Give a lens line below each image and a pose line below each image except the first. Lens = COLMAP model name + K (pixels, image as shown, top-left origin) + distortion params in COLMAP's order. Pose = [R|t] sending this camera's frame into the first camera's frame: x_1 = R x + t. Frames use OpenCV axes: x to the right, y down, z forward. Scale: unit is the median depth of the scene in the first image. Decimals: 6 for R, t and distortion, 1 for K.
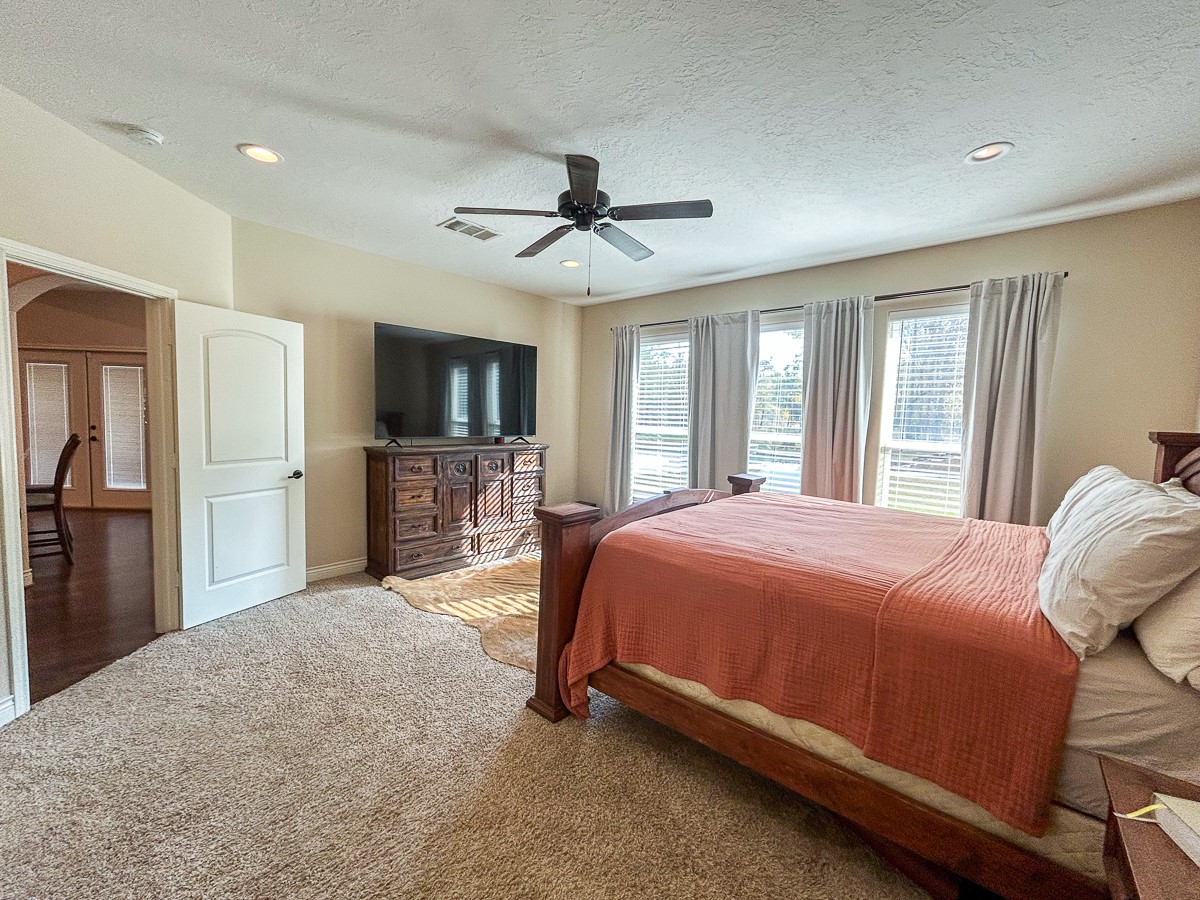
lens RADIAL K [[484.8, 0, 600.1], [0, 484.8, 448.8], [0, 0, 1]] dist [-0.001881, 0.001255]
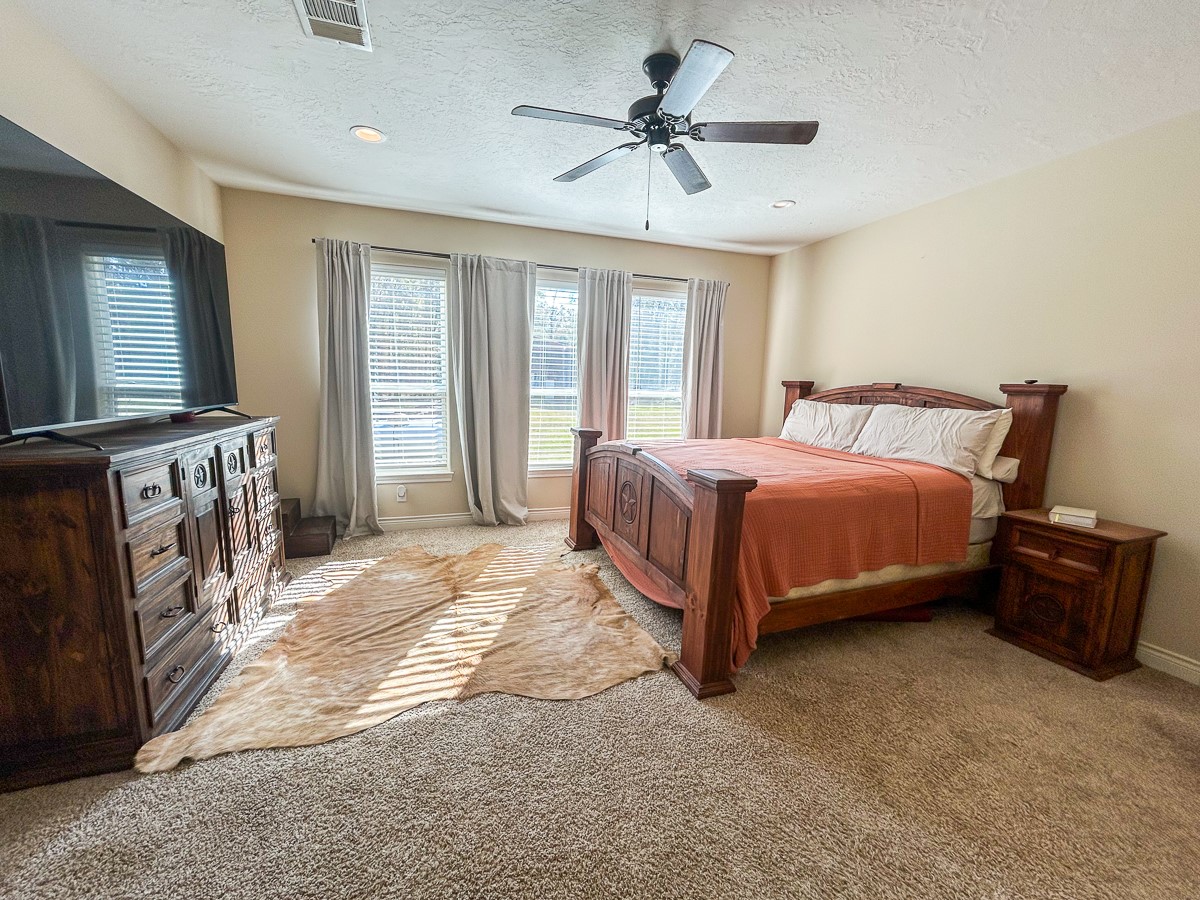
lens RADIAL K [[484.8, 0, 597.9], [0, 484.8, 449.8], [0, 0, 1]] dist [-0.001881, 0.001255]
pose [[0.486643, -0.138531, 0.862547, -0.607733], [0.050690, 0.990161, 0.130428, -0.035607], [-0.872129, -0.019749, 0.488877, 0.466051]]
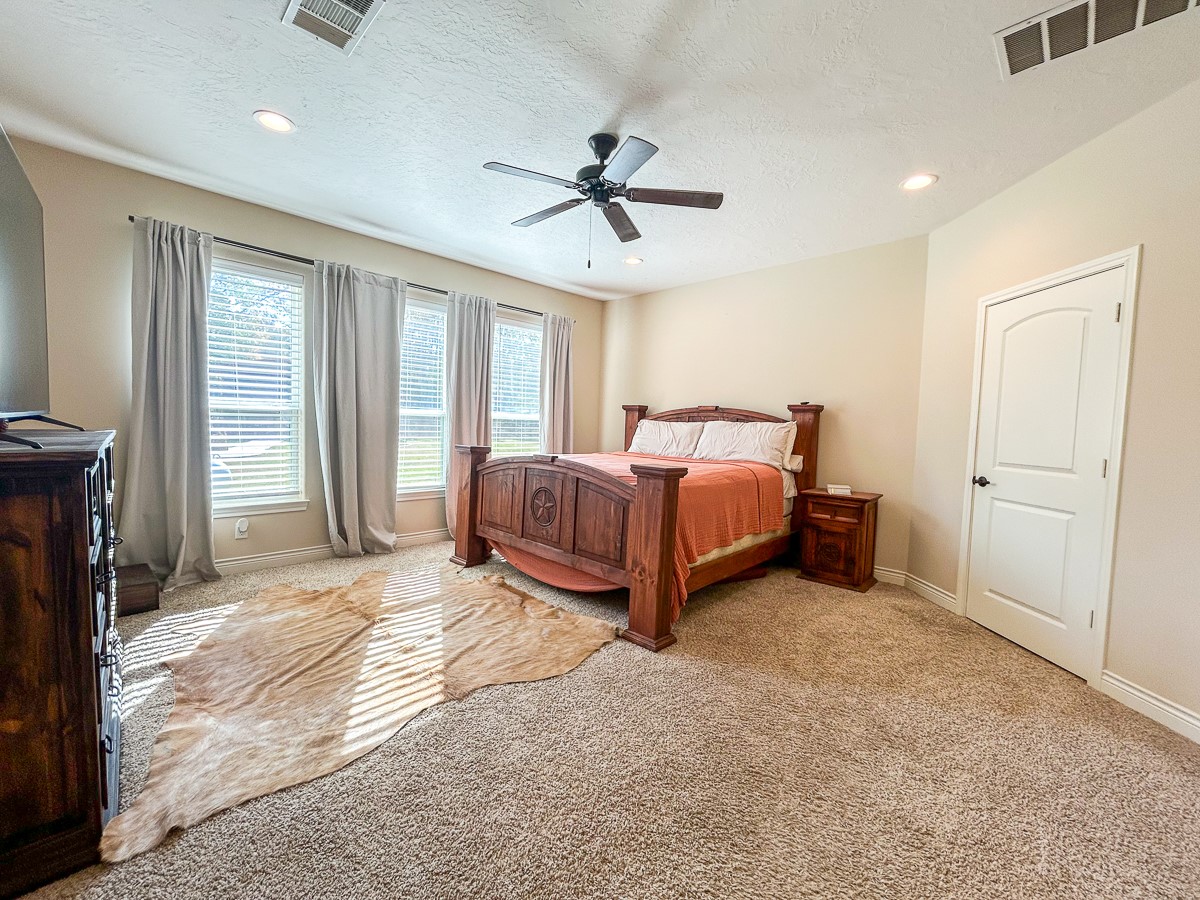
lens RADIAL K [[484.8, 0, 597.5], [0, 484.8, 449.4], [0, 0, 1]] dist [-0.001881, 0.001255]
pose [[0.054895, -0.082159, 0.995106, -0.767559], [0.041363, 0.995941, 0.079946, -0.010808], [-0.997635, 0.036772, 0.058070, 0.668318]]
